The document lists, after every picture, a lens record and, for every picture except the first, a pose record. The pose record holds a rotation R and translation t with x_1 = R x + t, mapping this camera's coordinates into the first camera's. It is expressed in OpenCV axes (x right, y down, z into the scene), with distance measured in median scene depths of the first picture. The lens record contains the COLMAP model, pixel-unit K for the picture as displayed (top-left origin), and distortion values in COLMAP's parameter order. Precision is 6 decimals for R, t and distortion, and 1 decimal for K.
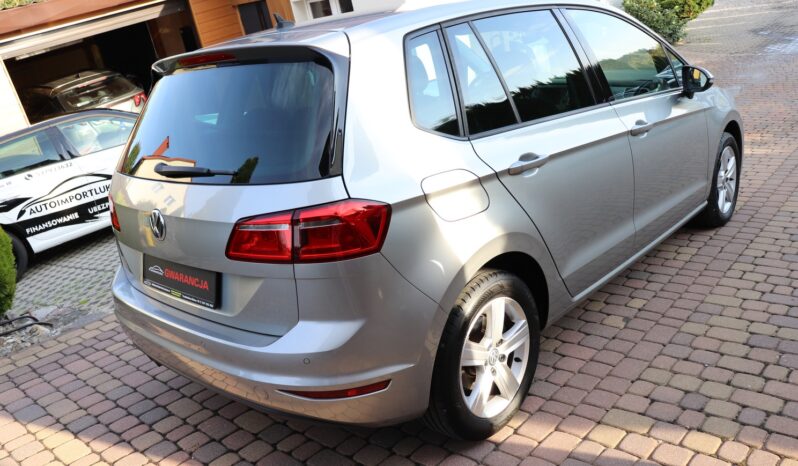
lens RADIAL K [[664.8, 0, 399.0], [0, 664.8, 233.0], [0, 0, 1]] dist [-0.174148, 0.159071]
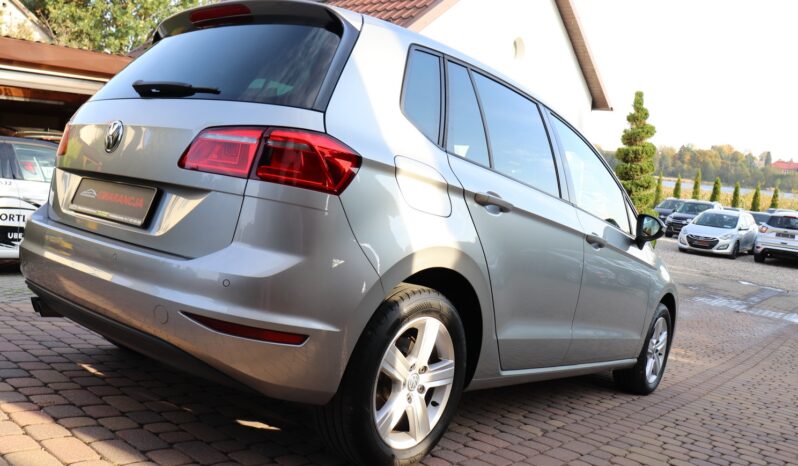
lens RADIAL K [[664.8, 0, 399.0], [0, 664.8, 233.0], [0, 0, 1]] dist [-0.174148, 0.159071]
pose [[0.956395, 0.284091, 0.067825, 0.003716], [-0.250534, 0.917310, -0.309475, 0.276769], [-0.150136, 0.278988, 0.948486, 0.076730]]
